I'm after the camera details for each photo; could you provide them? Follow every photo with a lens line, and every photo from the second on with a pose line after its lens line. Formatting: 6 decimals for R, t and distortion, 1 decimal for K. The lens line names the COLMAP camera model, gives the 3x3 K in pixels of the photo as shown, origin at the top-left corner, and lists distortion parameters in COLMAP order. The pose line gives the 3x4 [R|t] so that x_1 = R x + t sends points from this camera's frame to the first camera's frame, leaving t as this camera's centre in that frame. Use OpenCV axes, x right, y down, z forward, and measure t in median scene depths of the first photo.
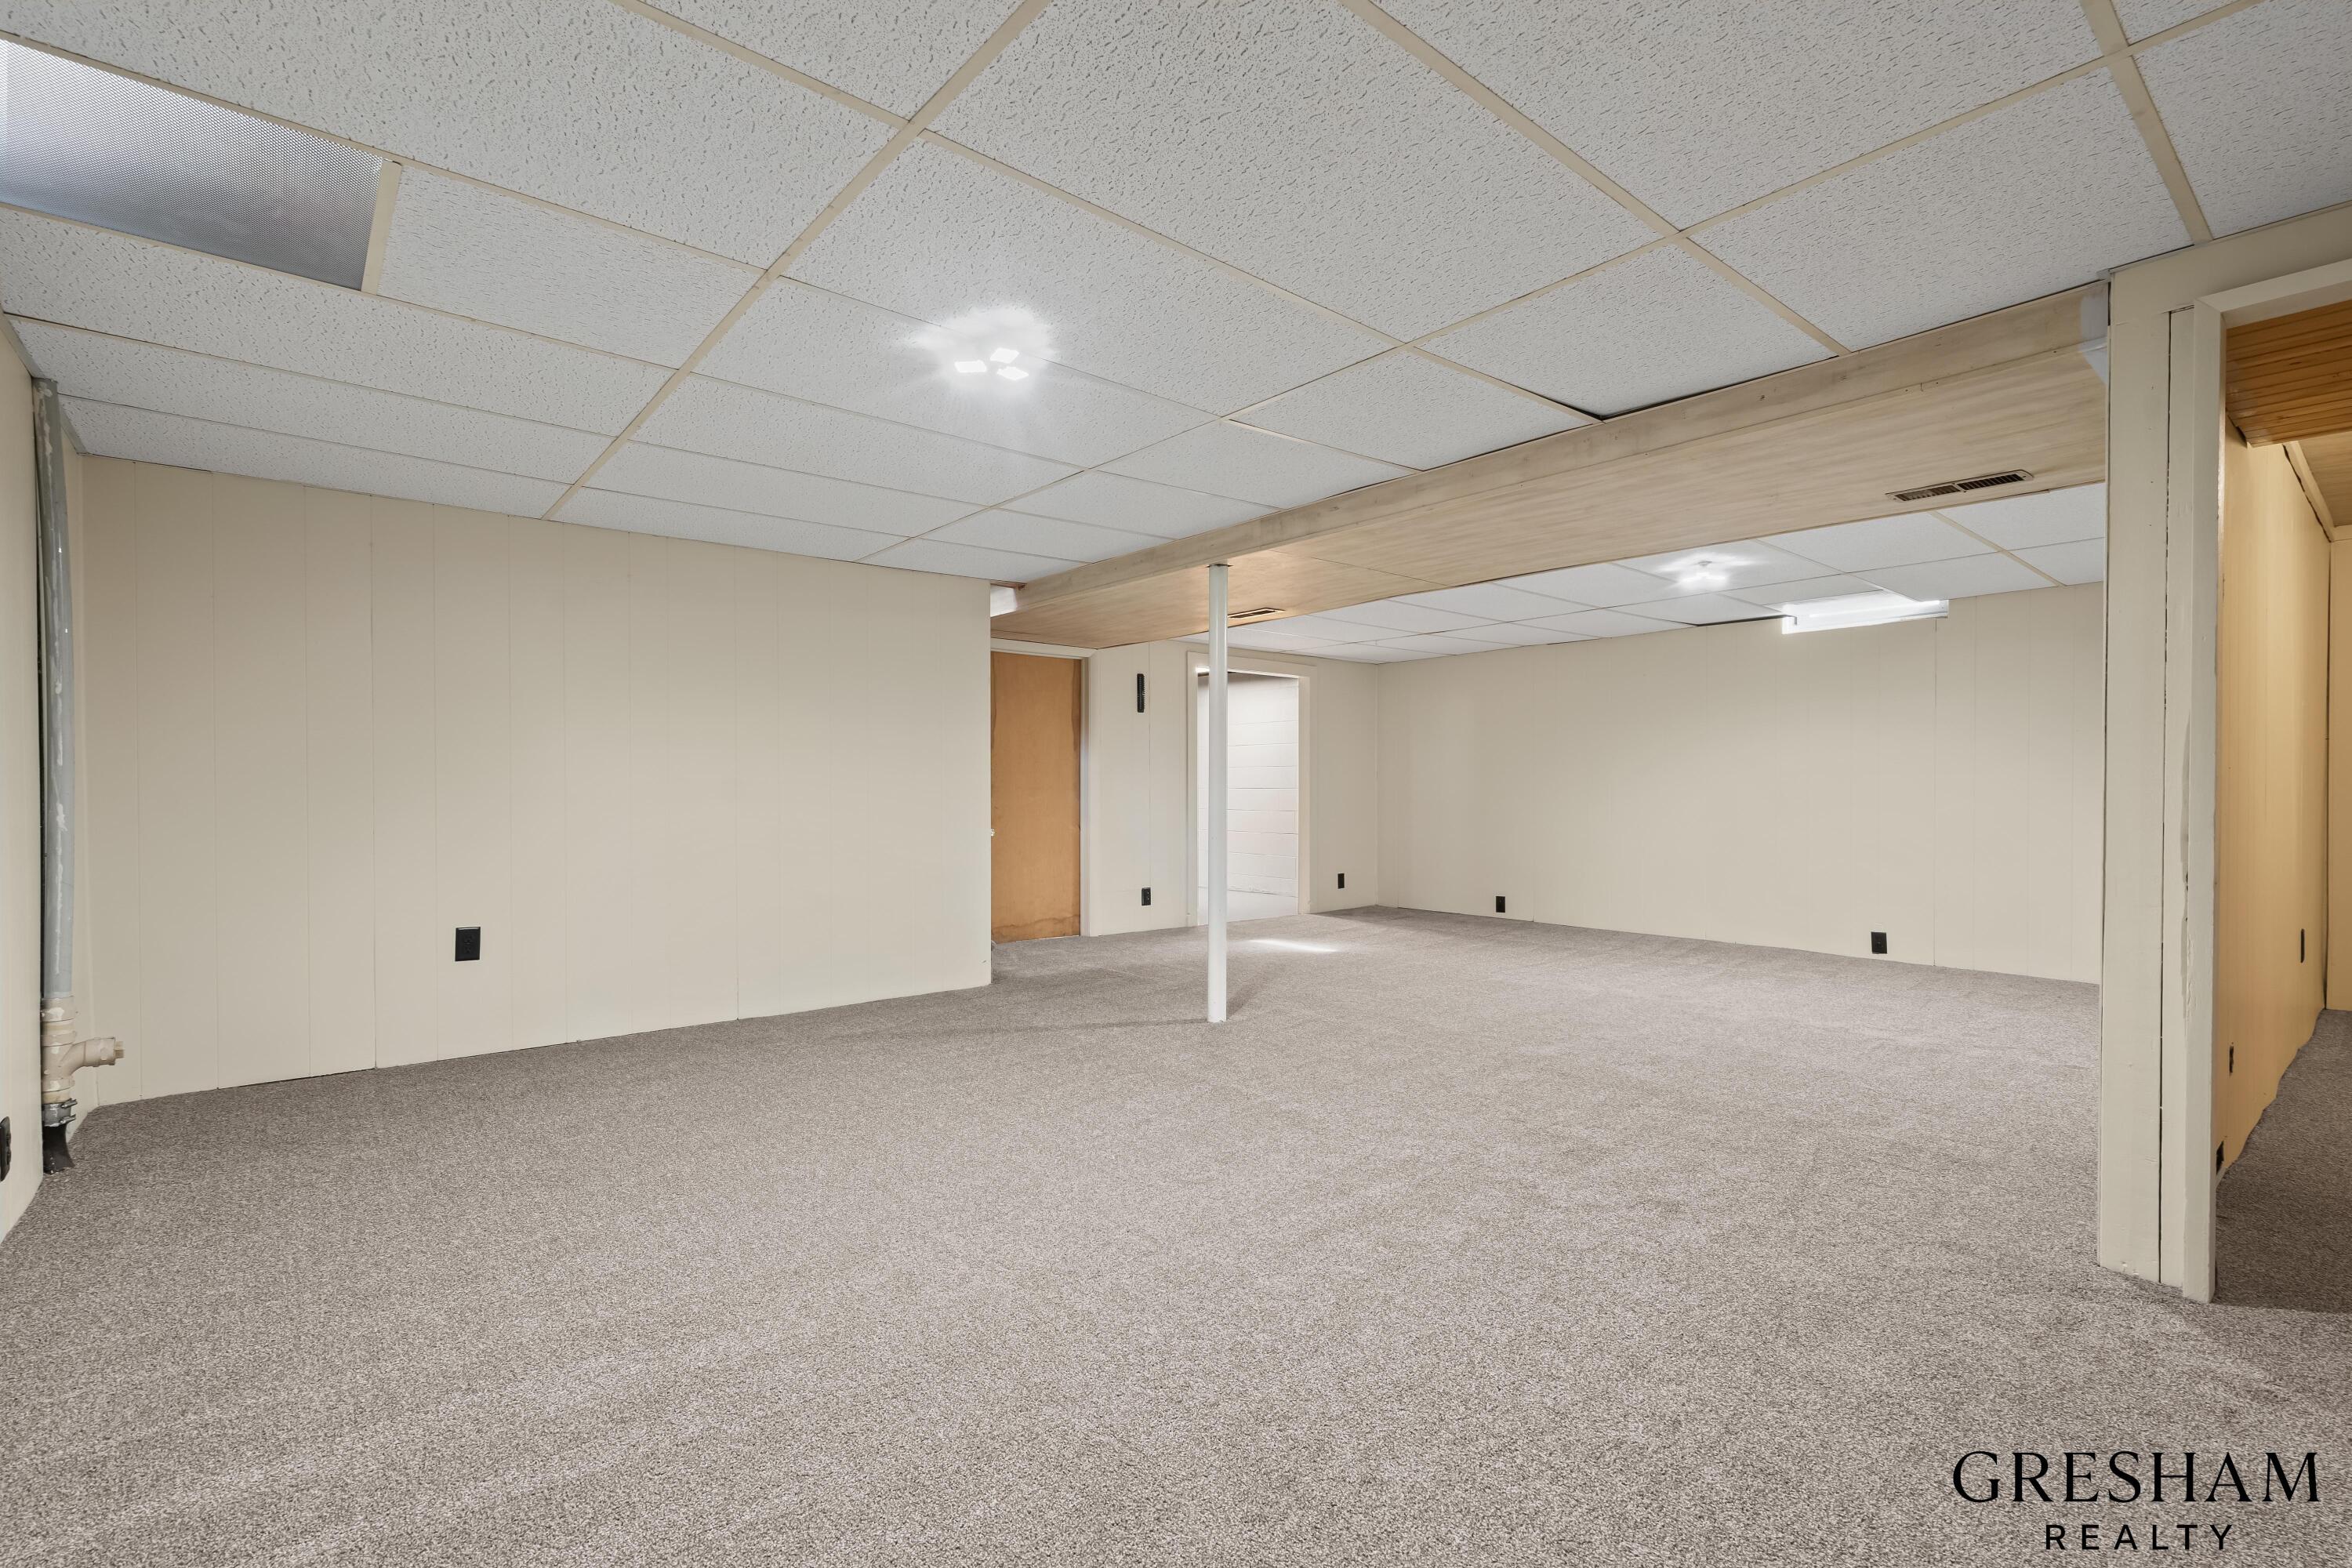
lens RADIAL K [[1075.3, 0, 1159.5], [0, 1075.3, 790.4], [0, 0, 1]] dist [-0.001020, 0.000765]
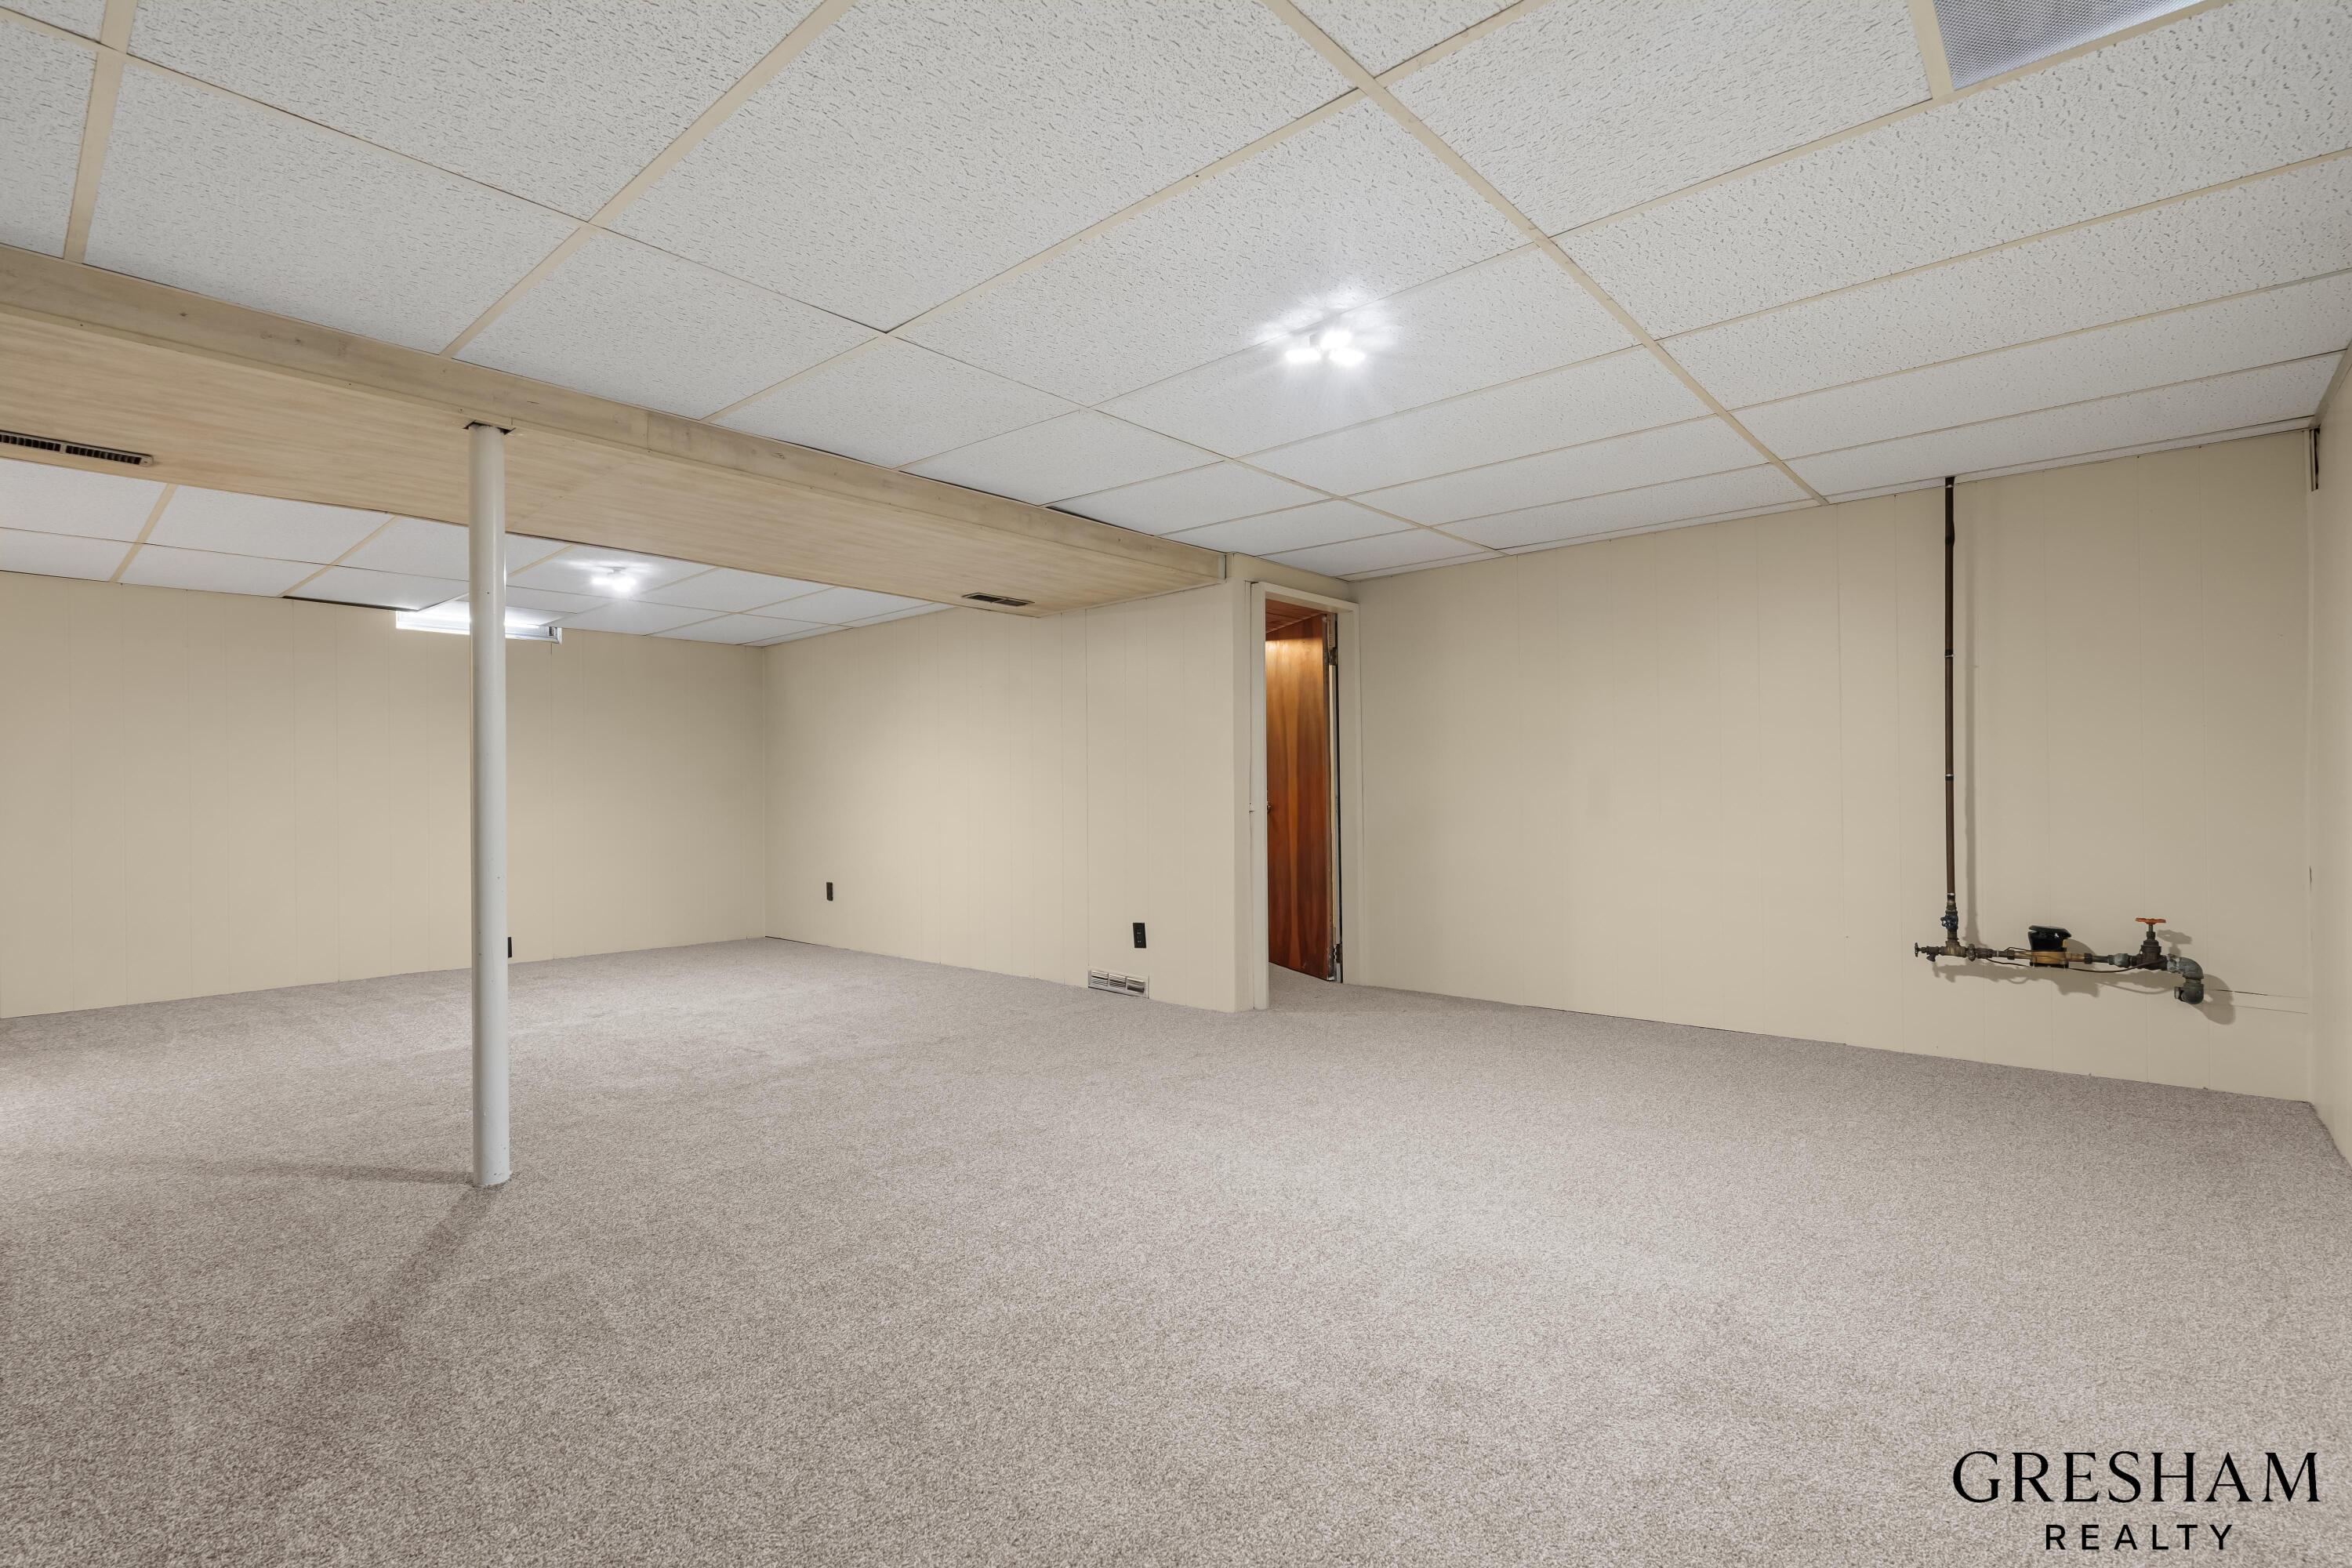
lens RADIAL K [[1075.3, 0, 1156.0], [0, 1075.3, 787.3], [0, 0, 1]] dist [-0.001020, 0.000765]
pose [[-0.153987, 0.005719, 0.988056, -0.764983], [0.010365, 0.999938, -0.004173, 0.001063], [-0.988018, 0.009598, -0.154037, 0.915889]]
